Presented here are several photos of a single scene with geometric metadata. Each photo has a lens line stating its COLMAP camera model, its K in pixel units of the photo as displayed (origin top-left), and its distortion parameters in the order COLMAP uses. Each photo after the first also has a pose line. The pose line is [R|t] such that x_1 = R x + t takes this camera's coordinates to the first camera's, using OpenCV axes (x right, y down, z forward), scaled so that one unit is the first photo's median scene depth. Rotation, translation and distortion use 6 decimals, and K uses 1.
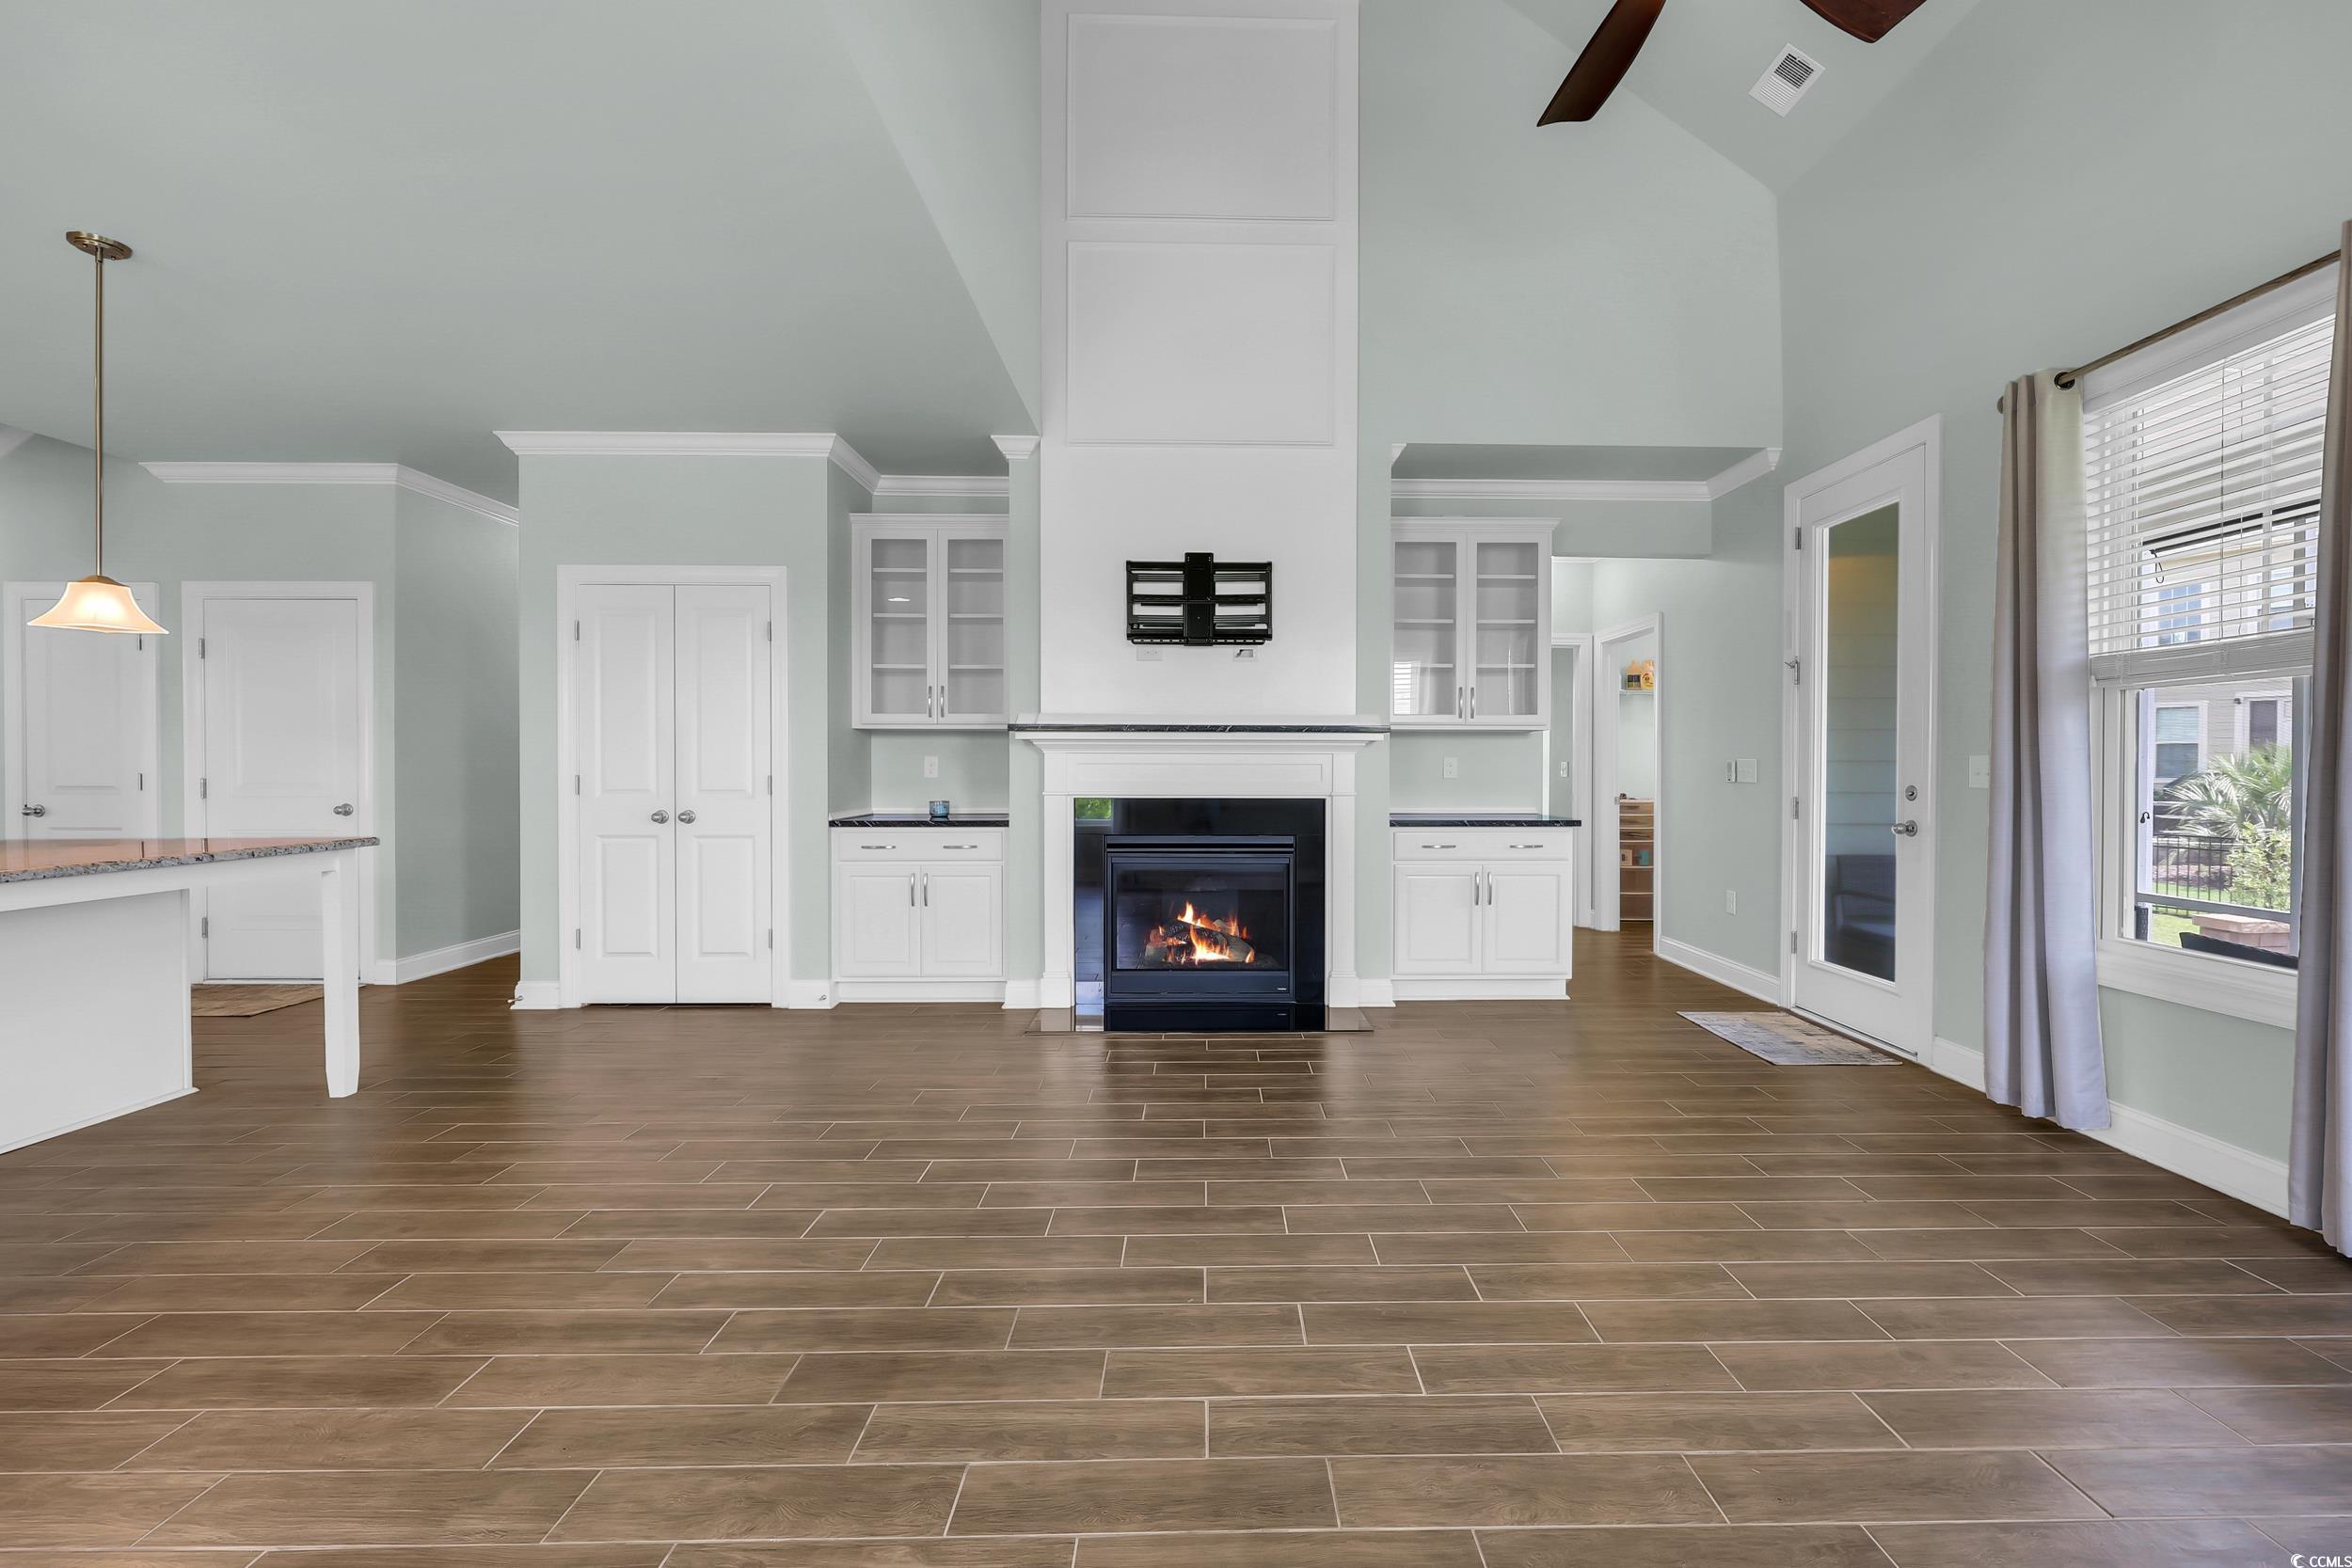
lens RADIAL K [[964.4, 0, 1218.4], [0, 964.4, 779.4], [0, 0, 1]] dist [-0.001558, 0.000175]
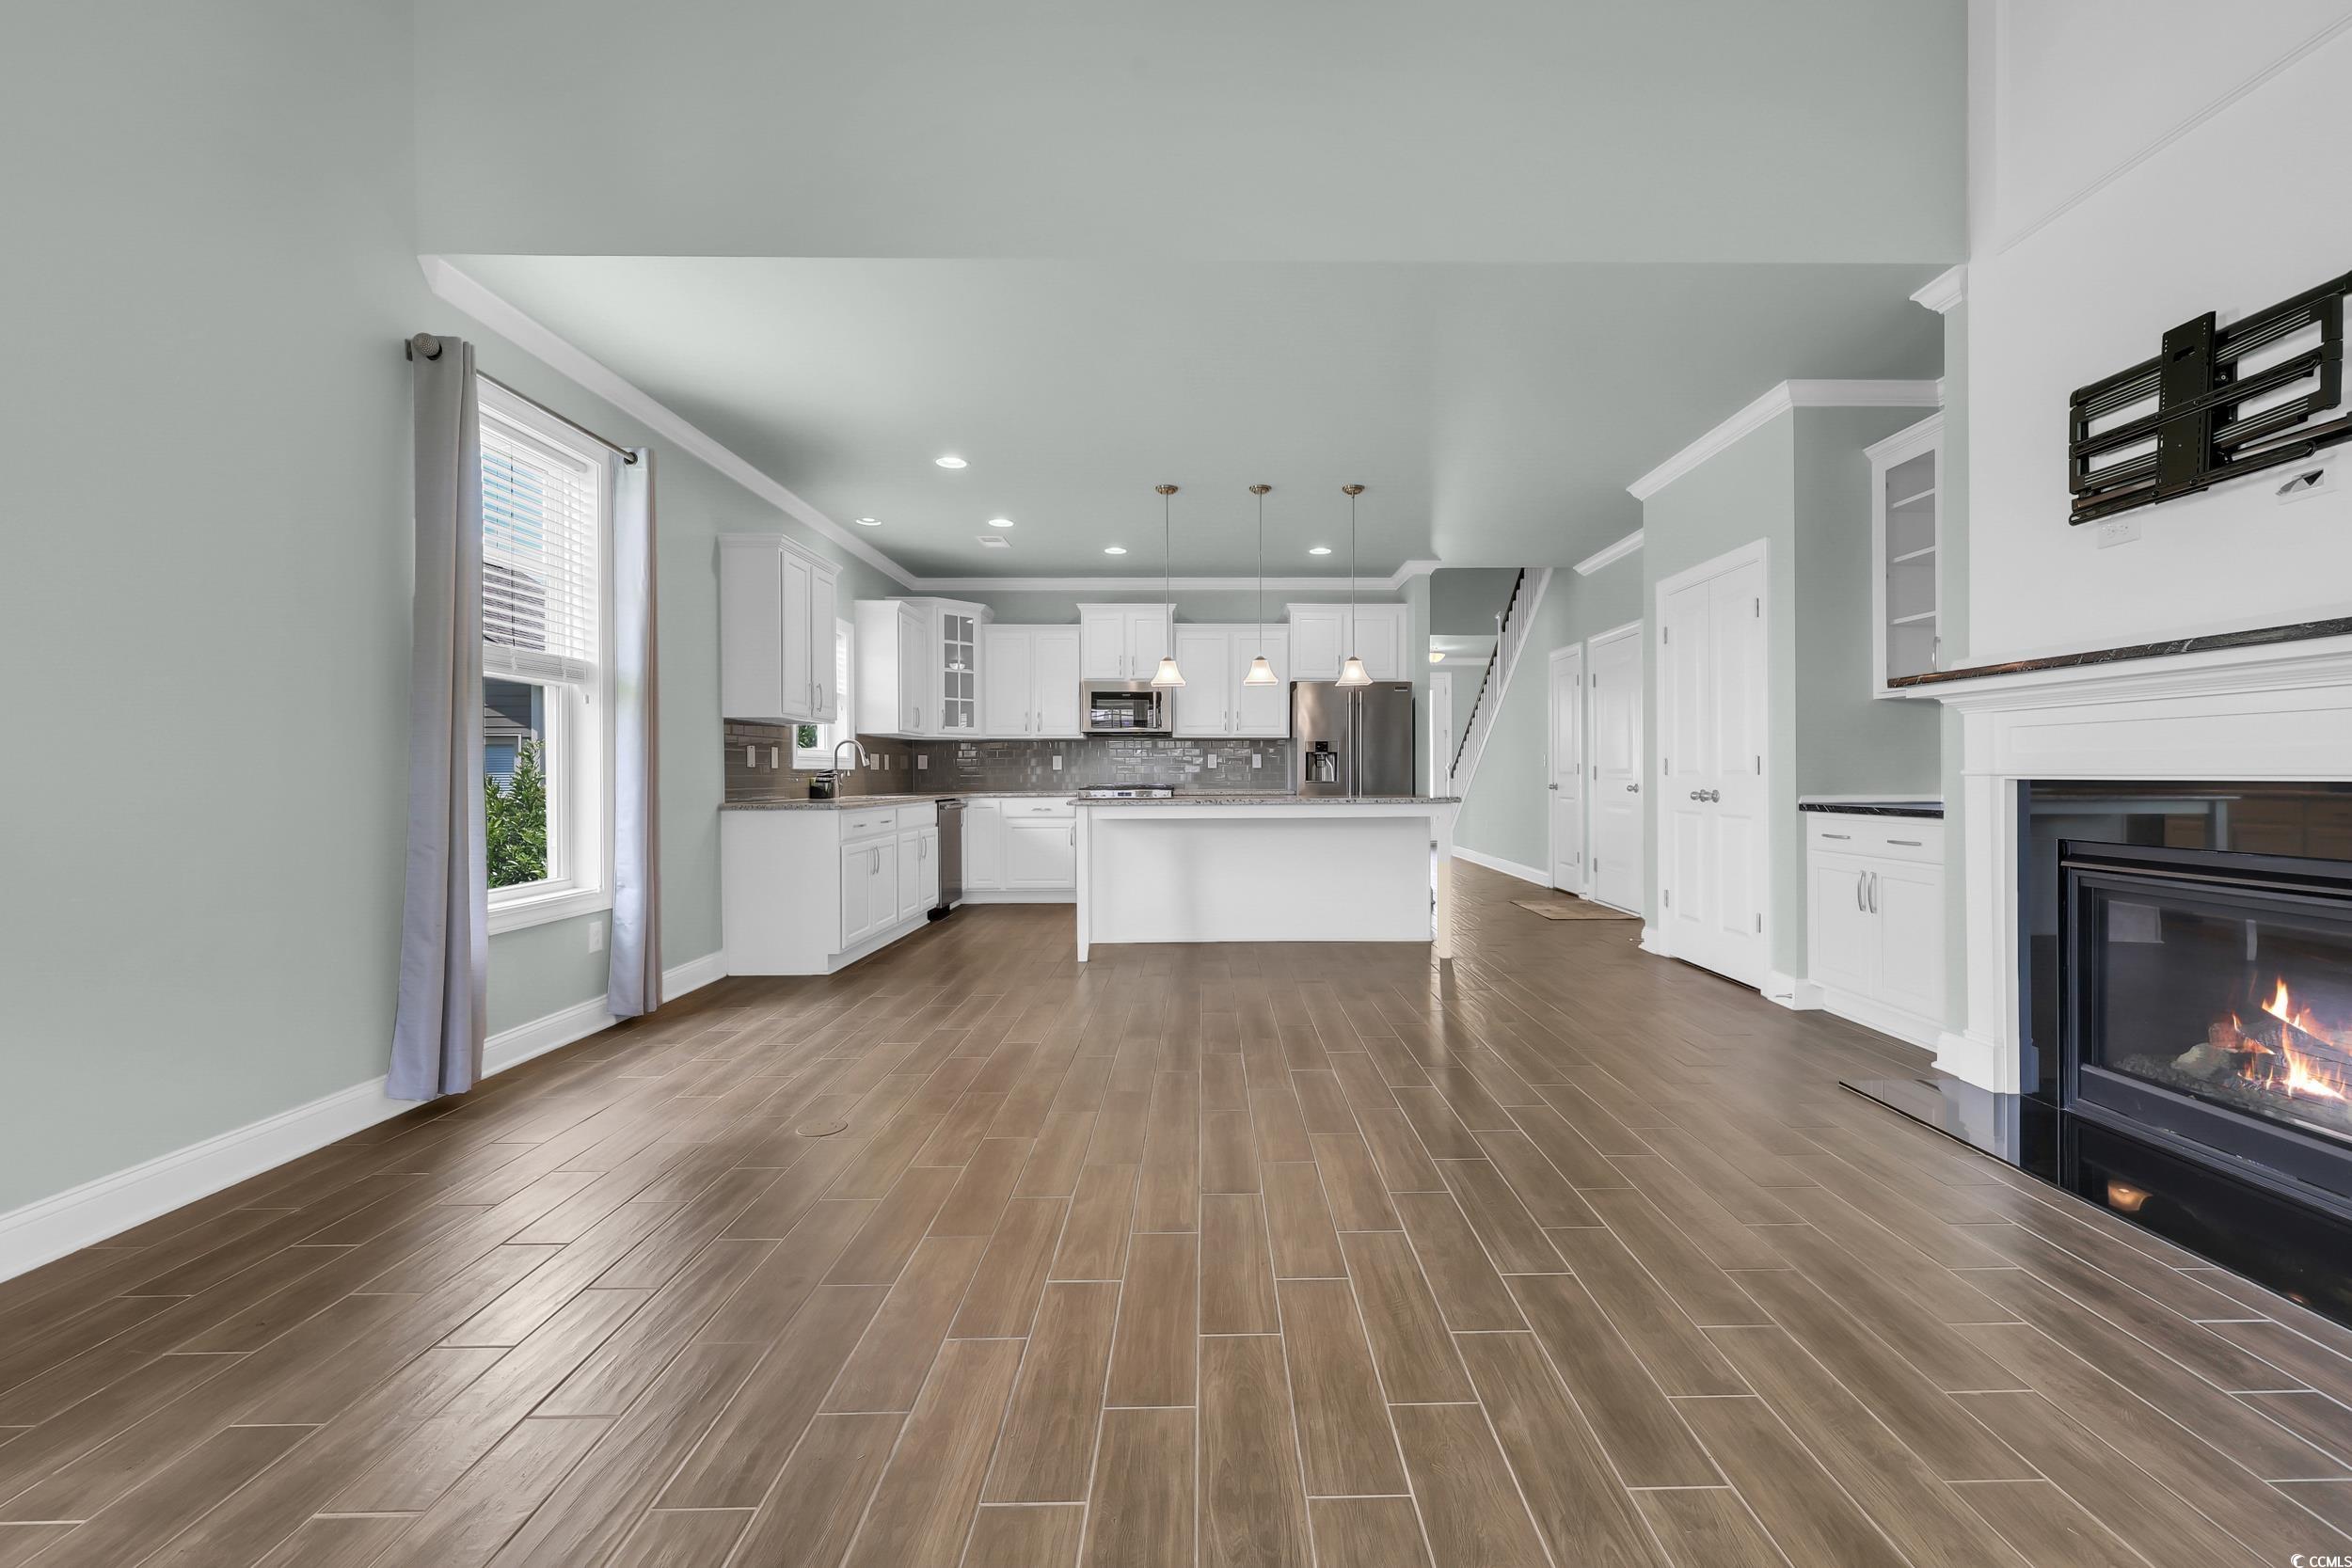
lens RADIAL K [[958.9, 0, 1223.0], [0, 958.9, 747.1], [0, 0, 1]] dist [-0.007566, -0.000050]
pose [[-0.001139, -0.035921, -0.999354, 0.507160], [-0.002706, 0.999351, -0.035918, 0.024190], [0.999996, 0.002664, -0.001236, 0.456773]]
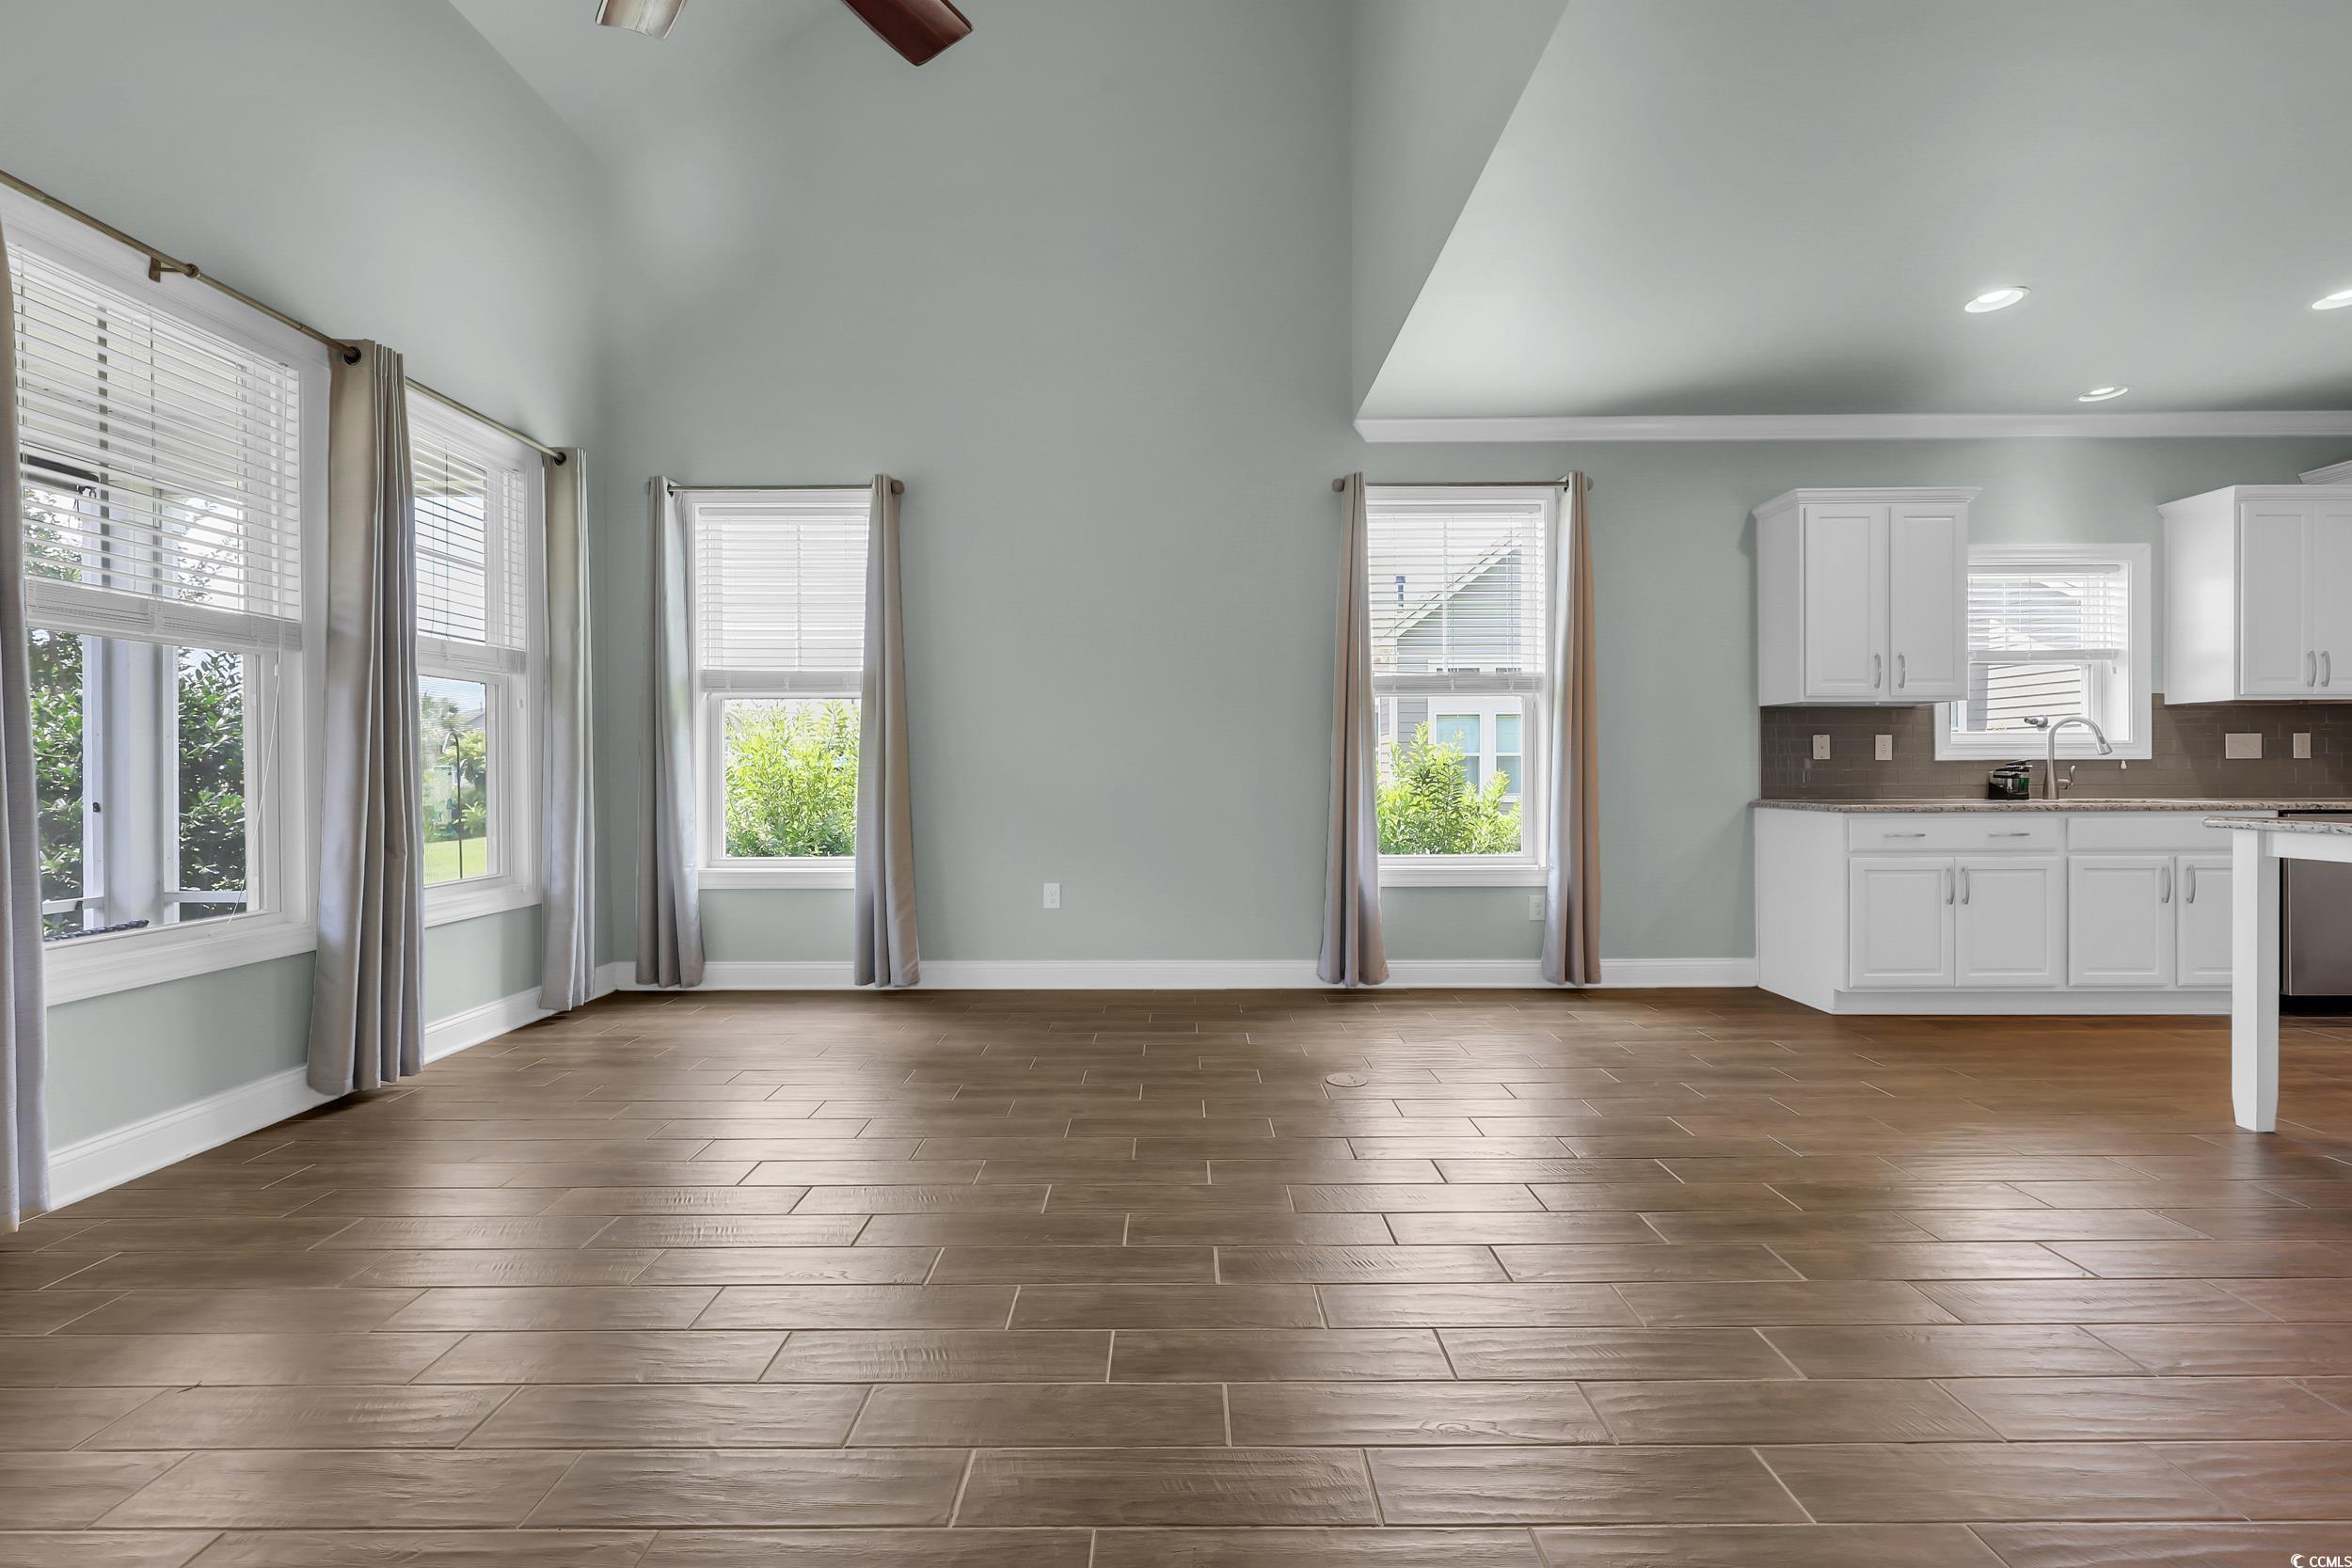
lens RADIAL K [[1061.3, 0, 1174.8], [0, 1061.3, 753.0], [0, 0, 1]] dist [-0.010546, -0.000189]
pose [[-0.999576, -0.000717, 0.029093, -0.002176], [-0.000293, 0.999894, 0.014575, -0.014306], [-0.029100, 0.014560, -0.999470, 1.013464]]
